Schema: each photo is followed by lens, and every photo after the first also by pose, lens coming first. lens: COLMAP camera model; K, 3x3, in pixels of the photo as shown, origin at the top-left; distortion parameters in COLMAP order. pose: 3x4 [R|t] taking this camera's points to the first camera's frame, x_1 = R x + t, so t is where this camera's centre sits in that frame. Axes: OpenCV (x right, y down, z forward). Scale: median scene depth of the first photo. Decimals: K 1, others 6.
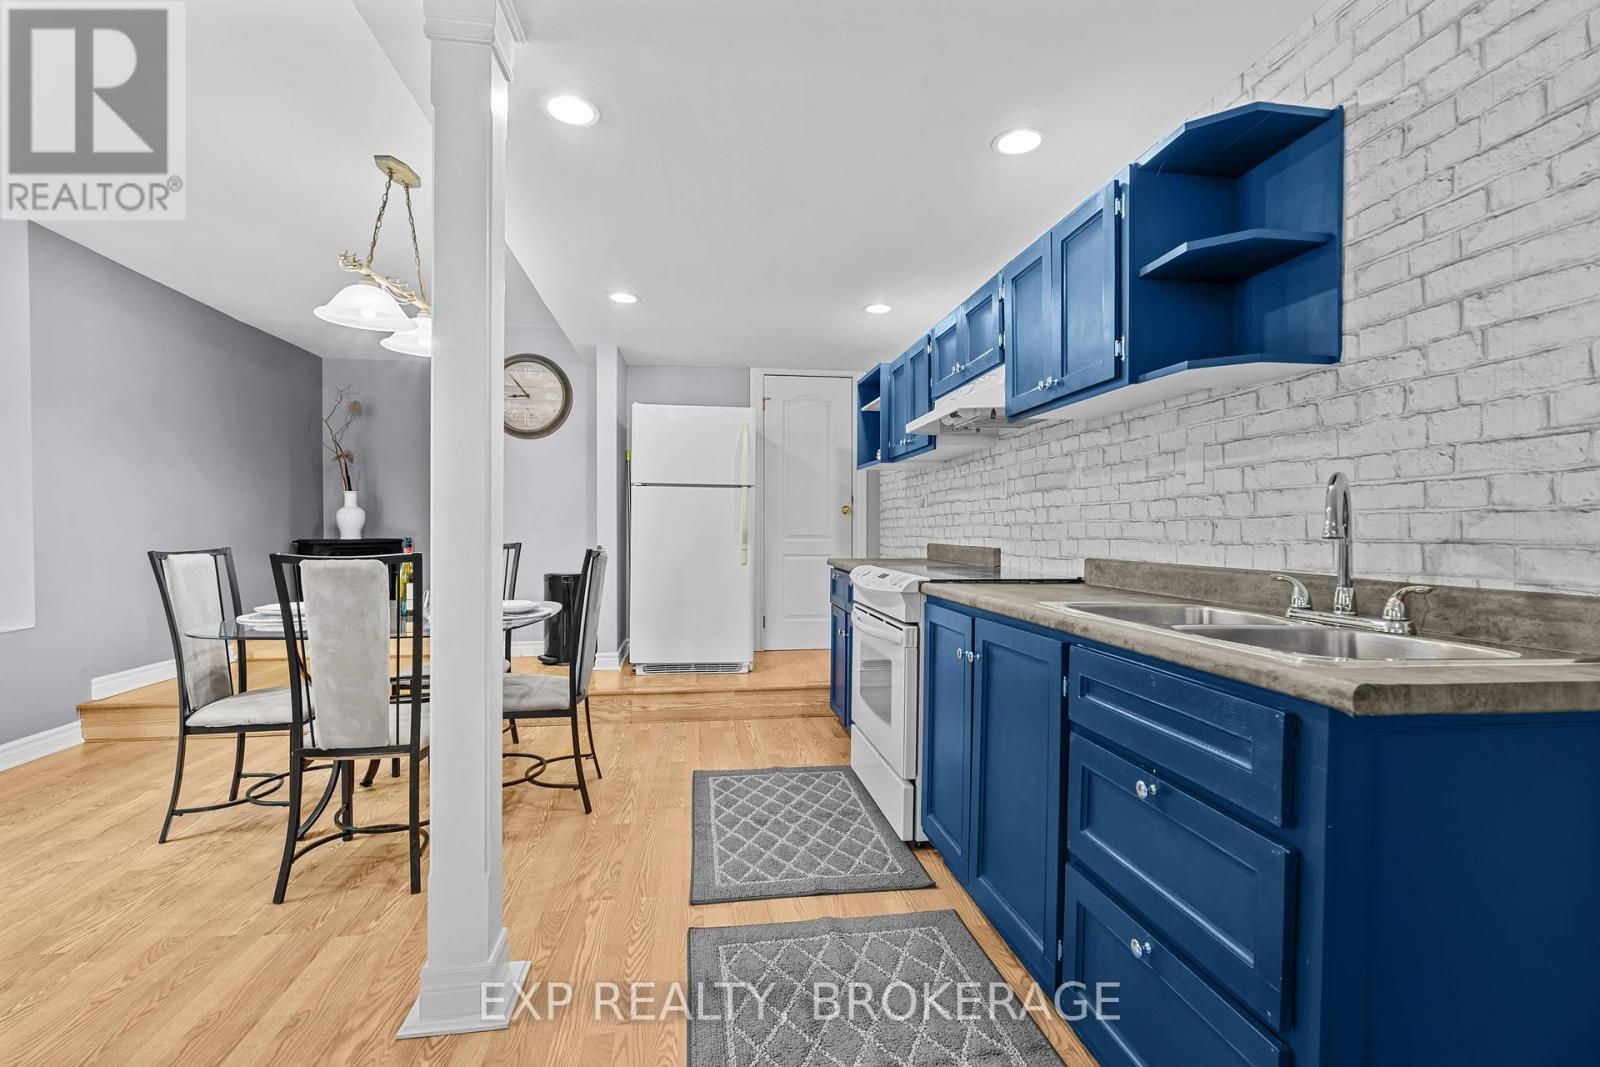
lens RADIAL K [[701.7, 0, 815.1], [0, 701.7, 535.7], [0, 0, 1]] dist [-0.005007, 0.000184]
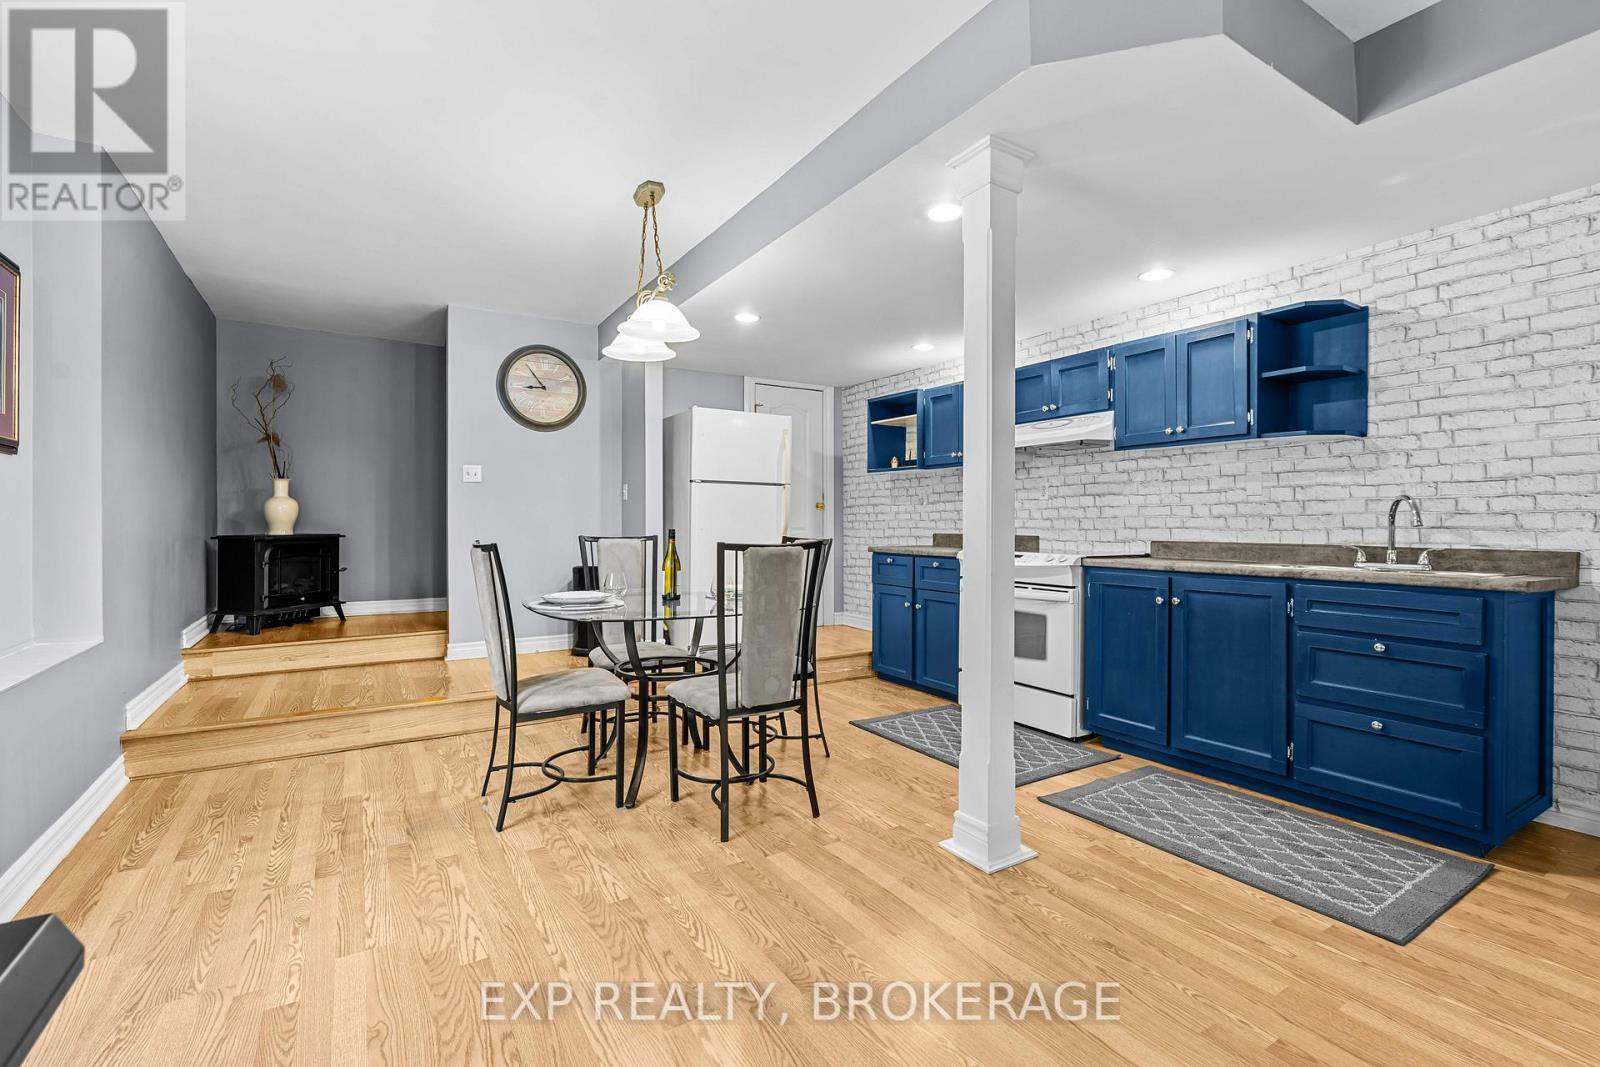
lens RADIAL K [[701.7, 0, 813.3], [0, 701.7, 526.3], [0, 0, 1]] dist [-0.005007, 0.000184]
pose [[0.919184, -0.003287, 0.393814, -1.111458], [0.004777, 0.999985, -0.002803, 0.001227], [-0.393799, 0.004458, 0.919186, -0.144863]]
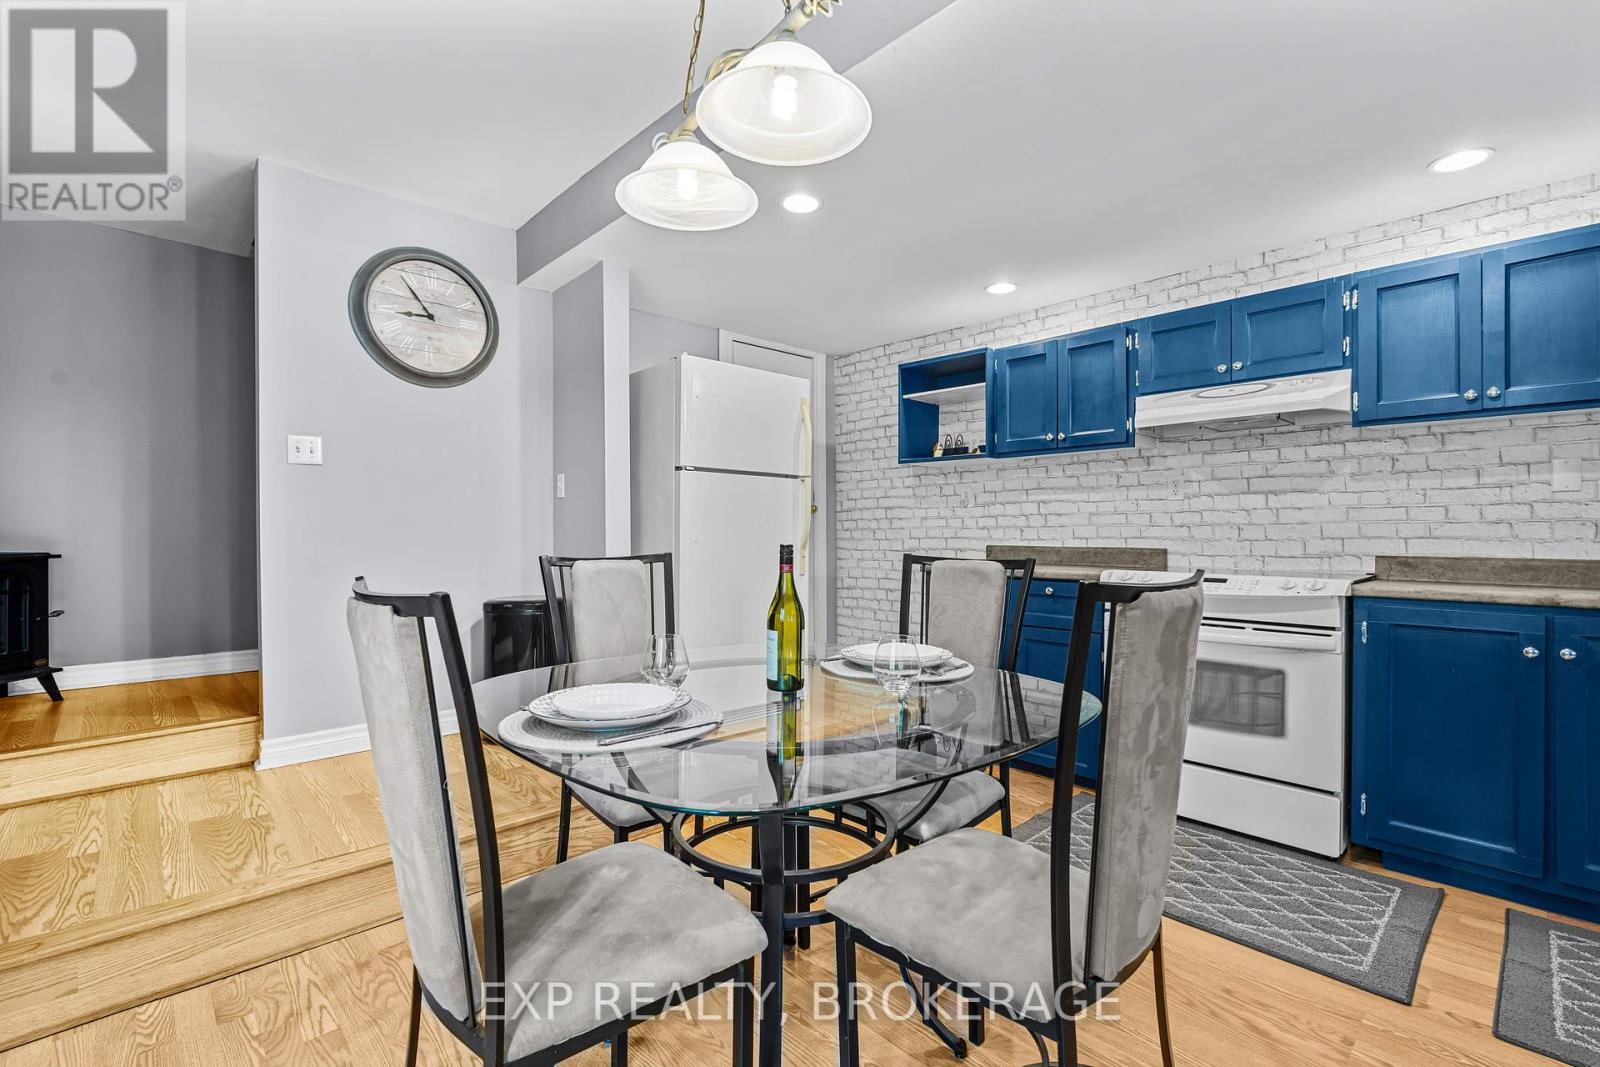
lens RADIAL K [[701.7, 0, 806.6], [0, 701.7, 537.0], [0, 0, 1]] dist [-0.005007, 0.000184]
pose [[0.827091, -0.006337, 0.562033, -1.195329], [0.007396, 0.999973, 0.000392, -0.005960], [-0.562020, 0.003833, 0.827115, 0.740957]]
